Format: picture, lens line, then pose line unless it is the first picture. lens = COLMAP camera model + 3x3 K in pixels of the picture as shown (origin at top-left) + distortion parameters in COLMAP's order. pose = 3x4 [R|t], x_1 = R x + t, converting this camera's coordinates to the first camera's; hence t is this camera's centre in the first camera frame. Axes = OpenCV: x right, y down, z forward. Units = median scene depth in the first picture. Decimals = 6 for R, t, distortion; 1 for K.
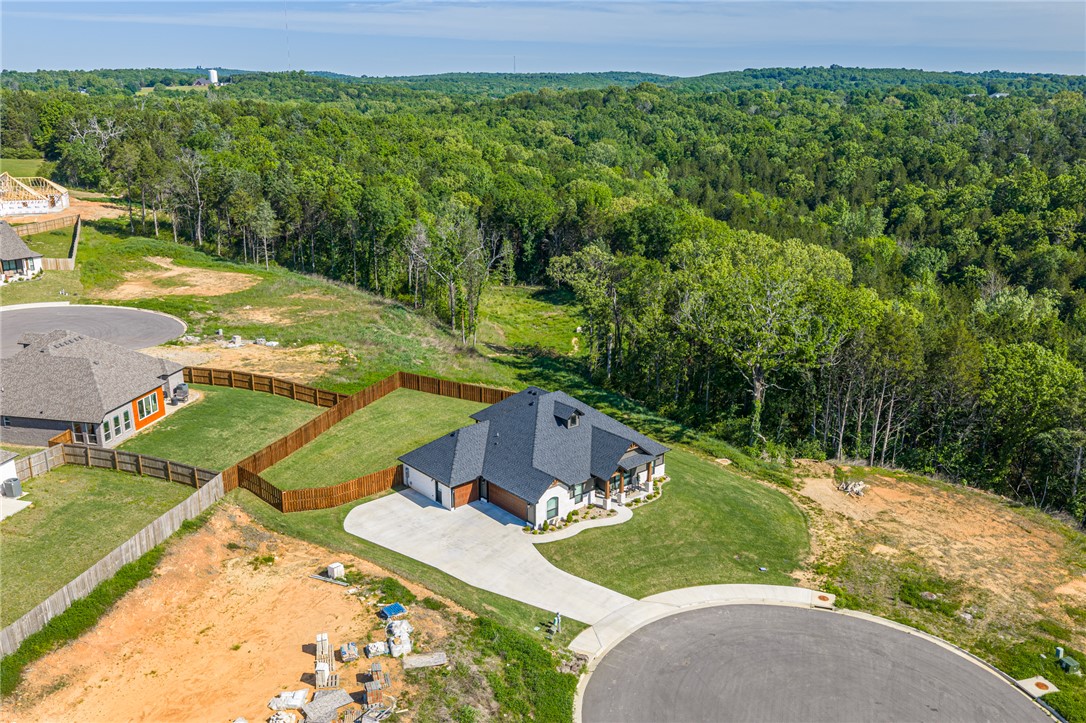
lens RADIAL K [[898.6, 0, 546.2], [0, 898.6, 364.2], [0, 0, 1]] dist [0.018508, -0.032737]
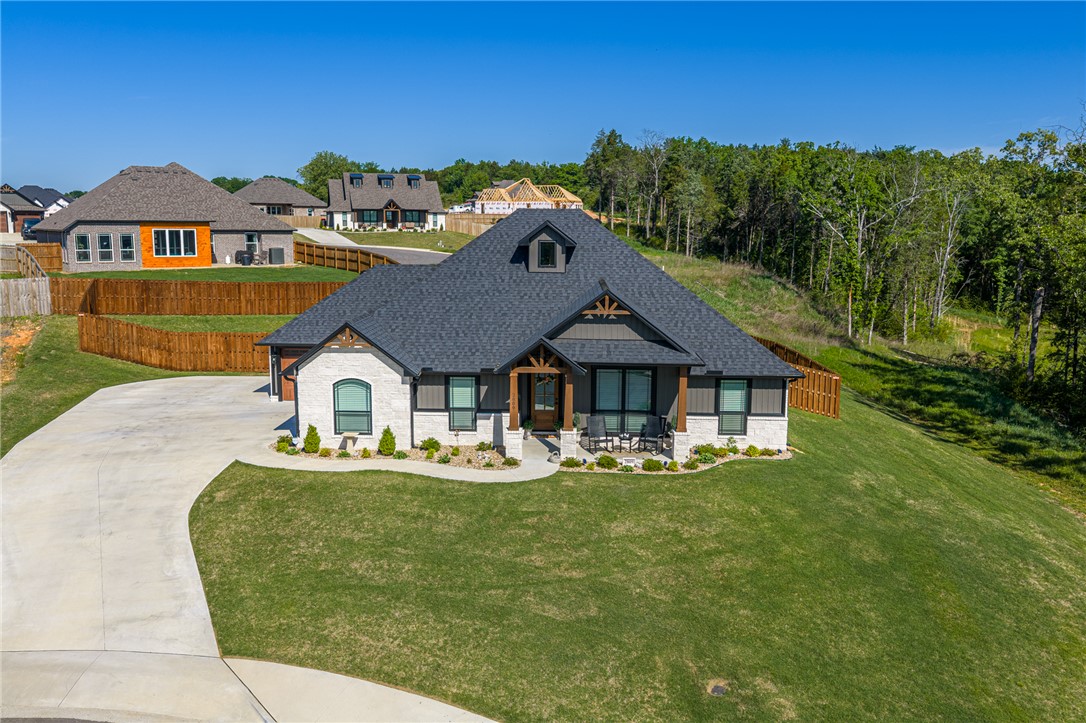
lens RADIAL K [[898.6, 0, 546.3], [0, 898.6, 363.8], [0, 0, 1]] dist [0.018508, -0.032737]
pose [[0.733611, 0.104650, -0.671464, 0.319422], [-0.199192, 0.977786, -0.065238, 0.141539], [0.649721, 0.181610, 0.738160, 0.713217]]
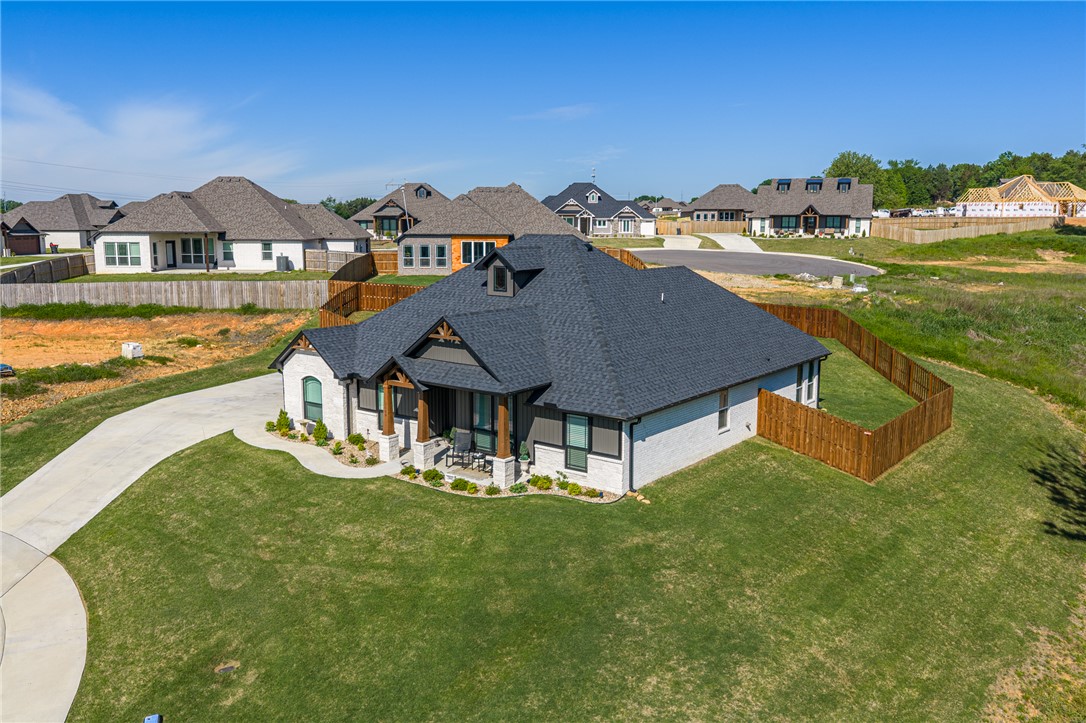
lens RADIAL K [[898.6, 0, 545.1], [0, 898.6, 362.7], [0, 0, 1]] dist [0.018508, -0.032737]
pose [[0.205621, 0.149902, -0.967083, 0.478133], [-0.285004, 0.954537, 0.087360, 0.057950], [0.936212, 0.257660, 0.238995, 0.939865]]
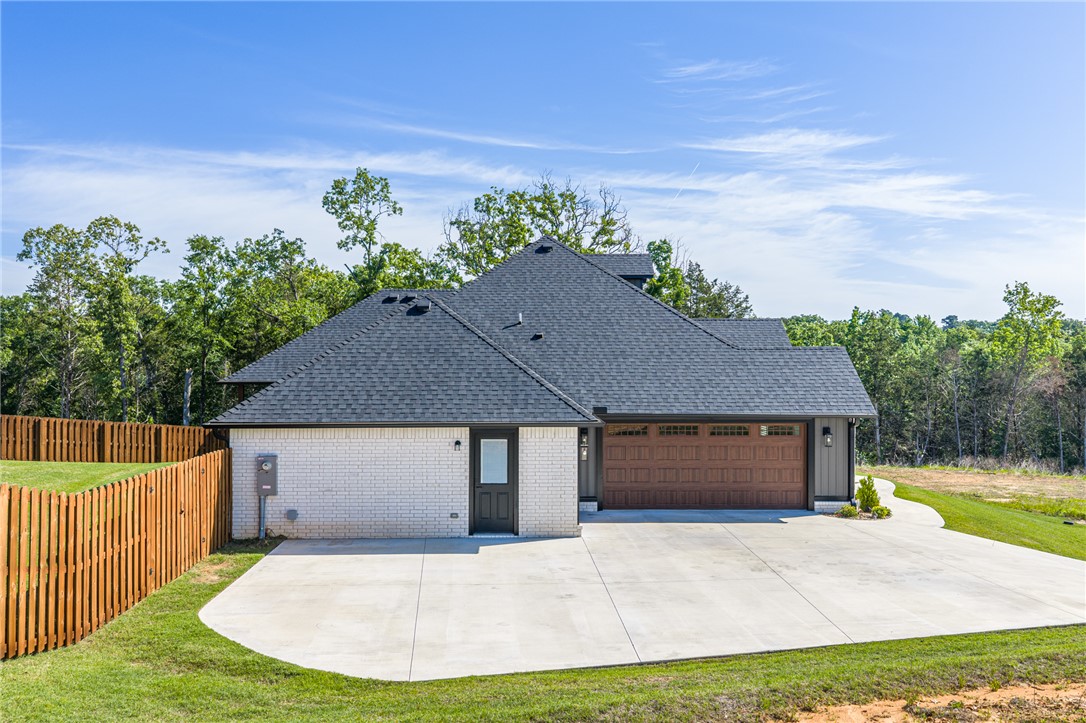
lens RADIAL K [[898.6, 0, 546.4], [0, 898.6, 368.1], [0, 0, 1]] dist [0.018508, -0.032737]
pose [[0.635937, -0.007044, 0.771709, -0.297294], [0.224807, 0.958283, -0.176508, 0.155968], [-0.738273, 0.285734, 0.610991, 0.816563]]
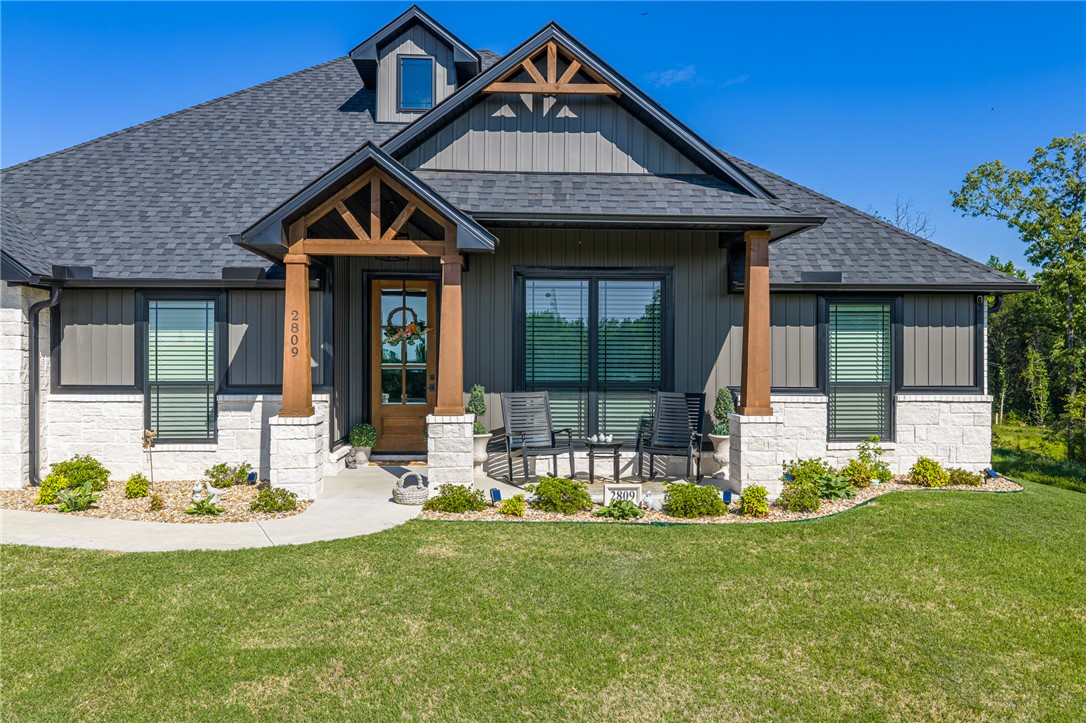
lens RADIAL K [[898.6, 0, 550.1], [0, 898.6, 362.3], [0, 0, 1]] dist [0.018508, -0.032737]
pose [[0.791243, -0.000020, -0.611502, 0.175743], [-0.175534, 0.957907, -0.227161, 0.162252], [0.585766, 0.287078, 0.757934, 0.899968]]
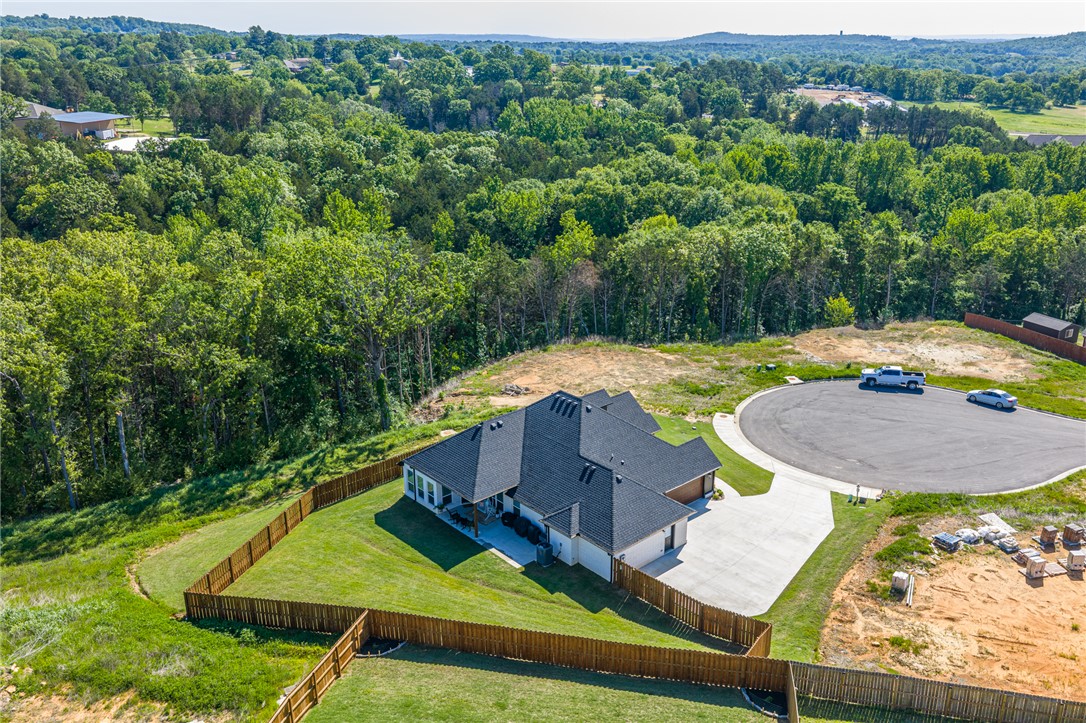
lens RADIAL K [[898.6, 0, 543.7], [0, 898.6, 361.1], [0, 0, 1]] dist [0.018508, -0.032737]
pose [[-0.006855, -0.340910, 0.940071, -0.804484], [0.296307, 0.897181, 0.327517, -0.288976], [-0.955068, 0.280795, 0.094864, 0.972464]]
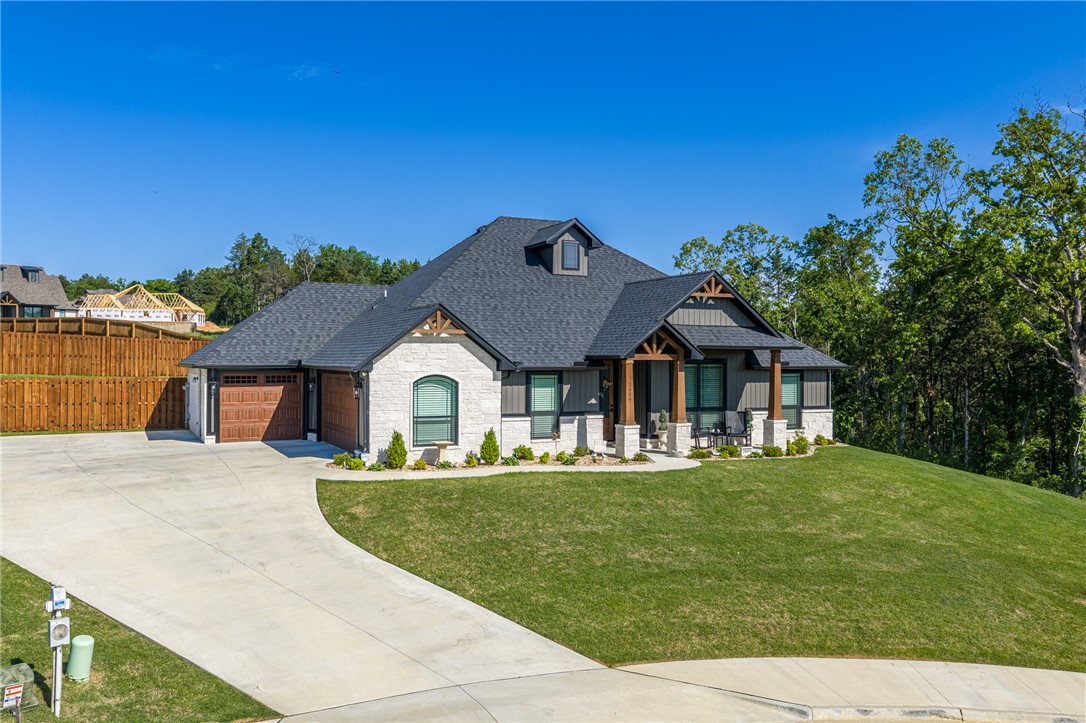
lens RADIAL K [[898.6, 0, 547.8], [0, 898.6, 361.9], [0, 0, 1]] dist [0.018508, -0.032737]
pose [[0.964255, -0.000973, -0.264975, 0.124861], [-0.075186, 0.957889, -0.277120, 0.217024], [0.254086, 0.287137, 0.923576, 0.665132]]
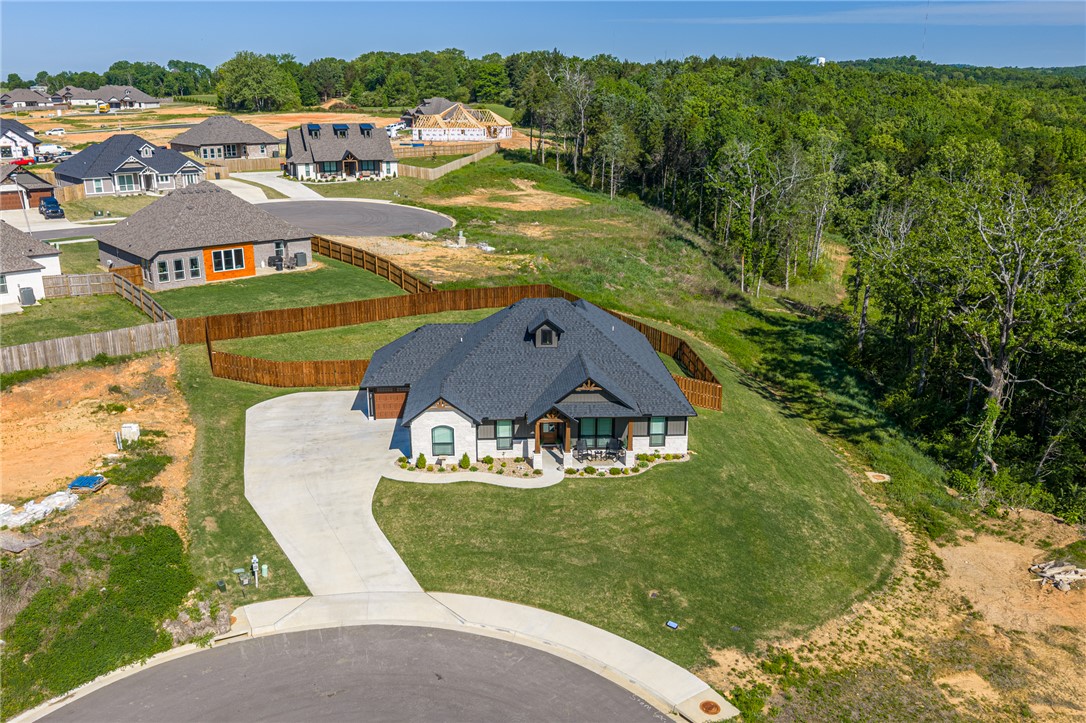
lens RADIAL K [[898.6, 0, 545.4], [0, 898.6, 364.0], [0, 0, 1]] dist [0.018508, -0.032737]
pose [[0.794666, 0.174794, -0.581337, 0.440904], [-0.173208, 0.983126, 0.058833, 0.043394], [0.581812, 0.053940, 0.811533, 0.447785]]
